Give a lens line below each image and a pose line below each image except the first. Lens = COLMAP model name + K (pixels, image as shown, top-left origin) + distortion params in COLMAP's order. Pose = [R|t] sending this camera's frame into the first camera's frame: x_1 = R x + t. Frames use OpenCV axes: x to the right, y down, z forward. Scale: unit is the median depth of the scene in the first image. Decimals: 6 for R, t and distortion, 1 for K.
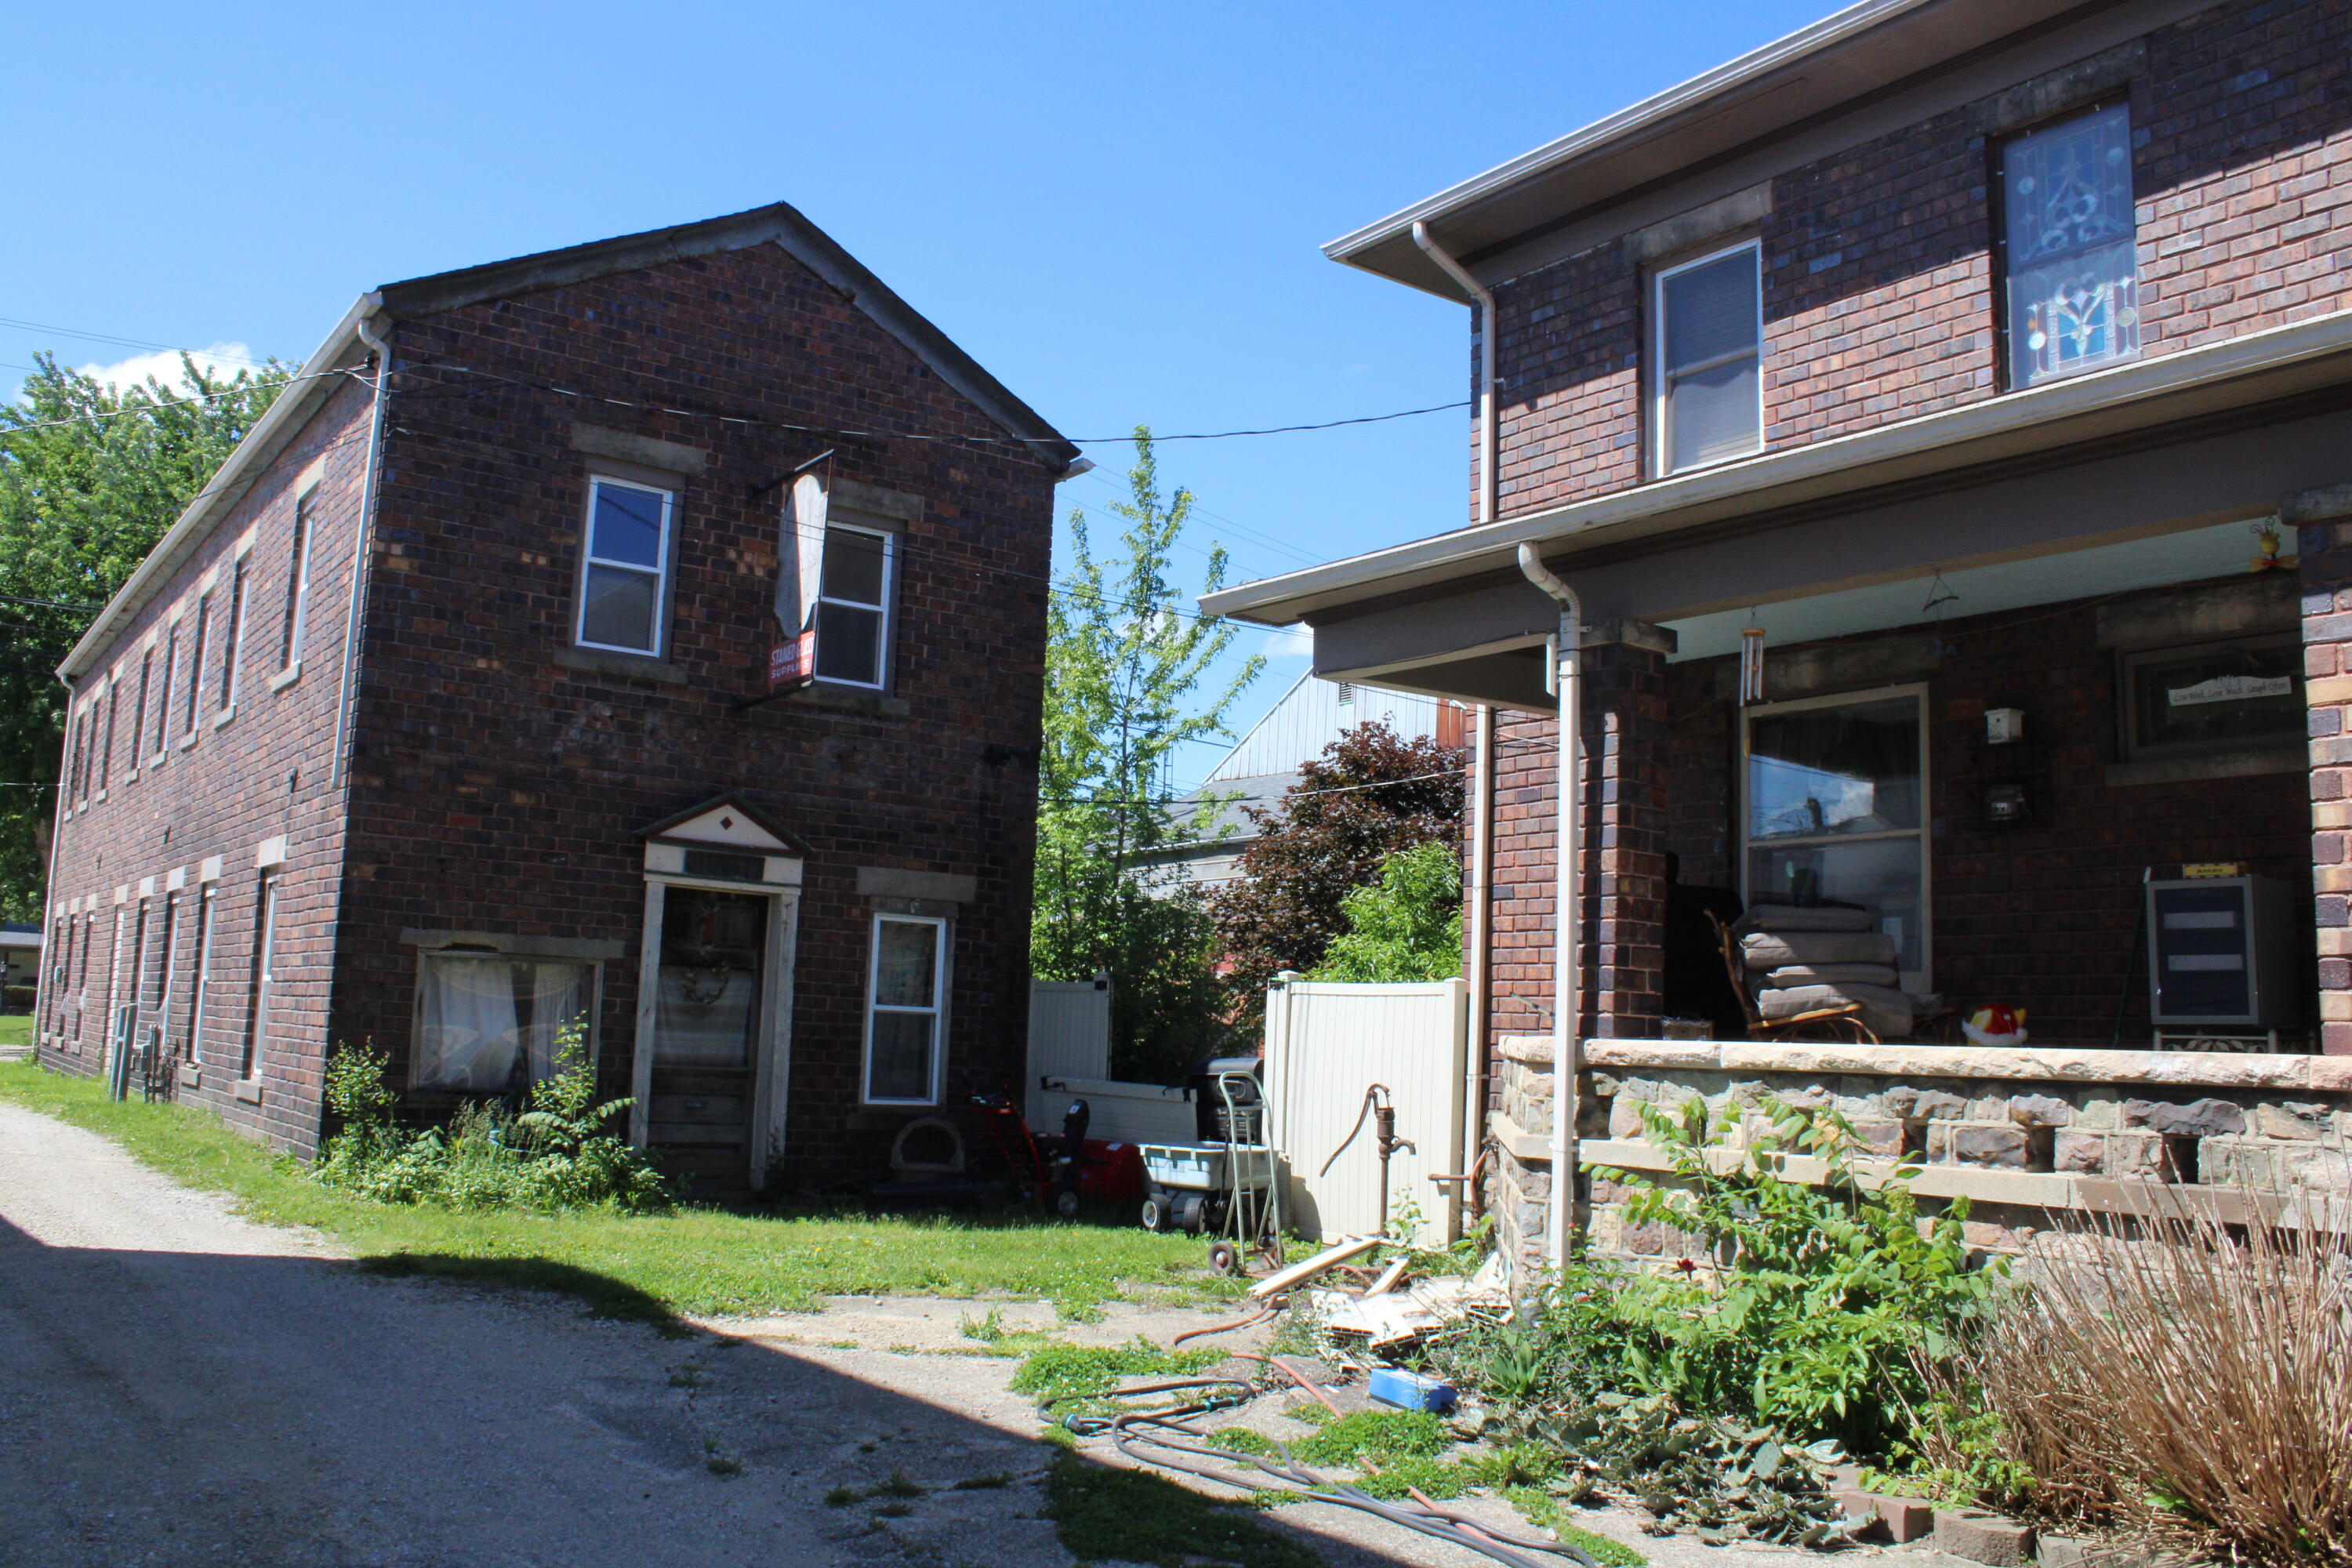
lens RADIAL K [[1959.5, 0, 1176.0], [0, 1959.5, 784.0], [0, 0, 1]] dist [-0.177530, 0.182307]
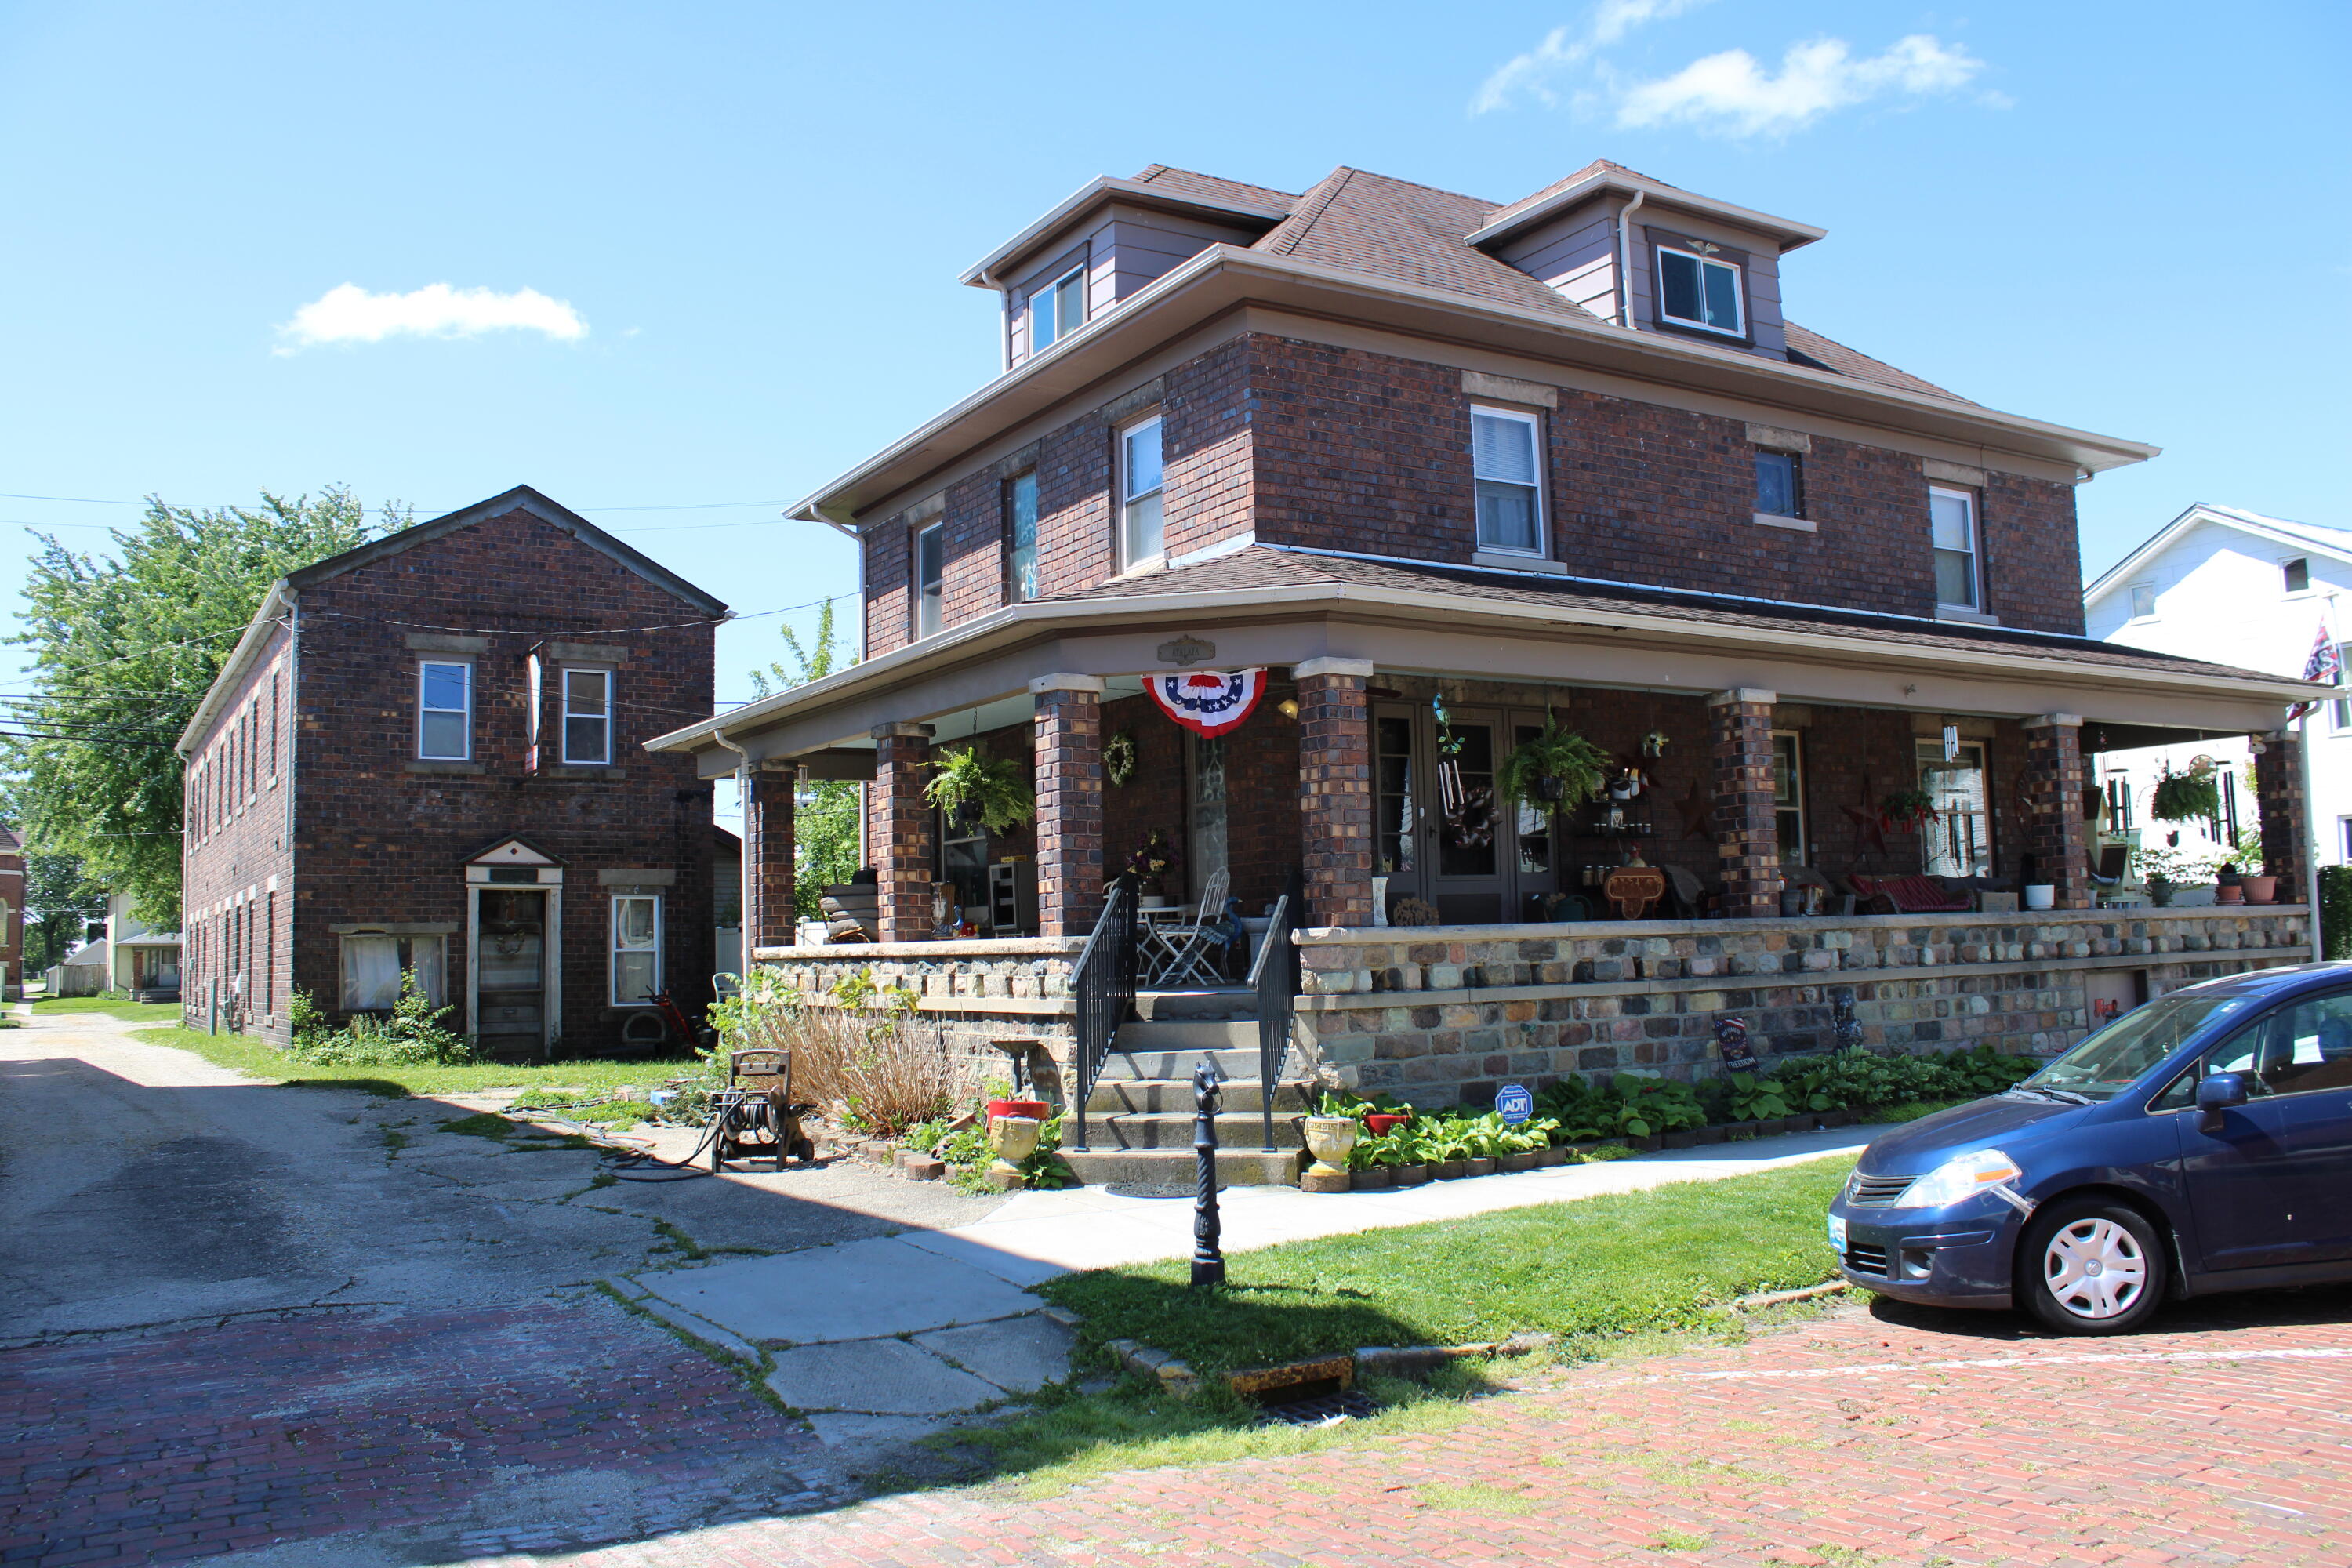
lens RADIAL K [[1959.5, 0, 1176.0], [0, 1959.5, 784.0], [0, 0, 1]] dist [-0.177530, 0.182307]
pose [[0.994483, -0.068691, -0.079275, 0.521838], [0.071642, 0.996816, 0.035004, -0.060327], [0.076618, -0.040491, 0.996238, -0.707272]]
